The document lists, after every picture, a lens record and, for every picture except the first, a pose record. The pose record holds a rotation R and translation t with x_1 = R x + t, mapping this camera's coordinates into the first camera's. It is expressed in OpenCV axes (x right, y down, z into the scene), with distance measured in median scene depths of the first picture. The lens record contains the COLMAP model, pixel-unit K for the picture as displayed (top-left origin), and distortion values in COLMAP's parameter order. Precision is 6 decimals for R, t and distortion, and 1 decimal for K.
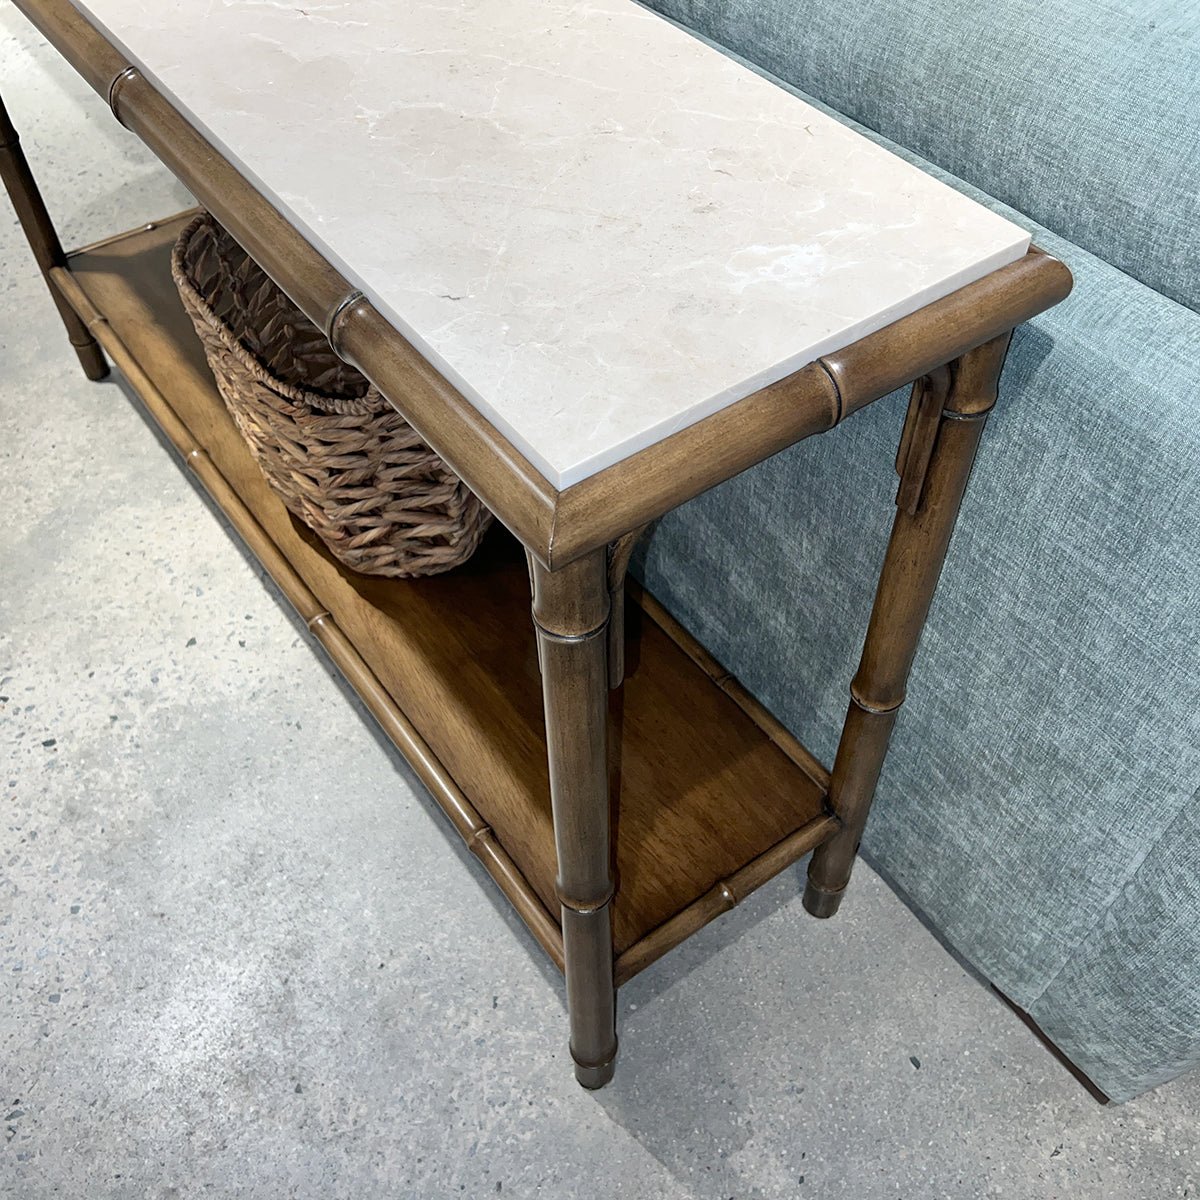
lens RADIAL K [[1171.1, 0, 603.3], [0, 1171.1, 536.5], [0, 0, 1]] dist [0.024208, 0.000000]
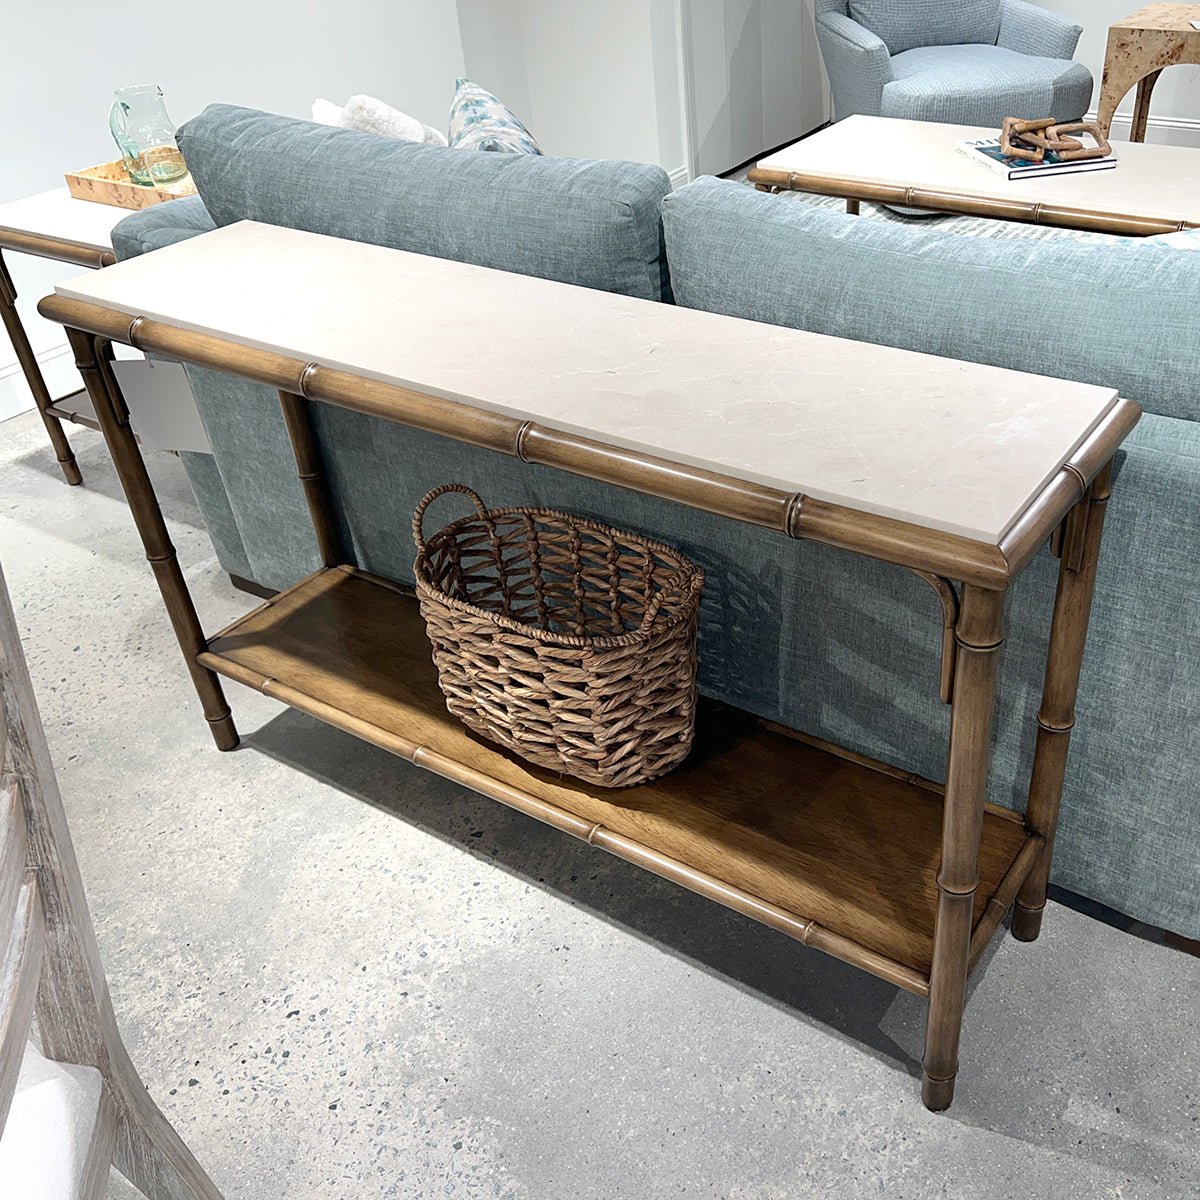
lens RADIAL K [[1255.2, 0, 601.6], [0, 1255.2, 600.7], [0, 0, 1]] dist [0.048212, 0.000000]
pose [[0.935724, -0.223933, 0.272532, -0.594414], [0.287152, 0.932311, -0.219863, 0.150585], [-0.204850, 0.283989, 0.936689, -0.354985]]
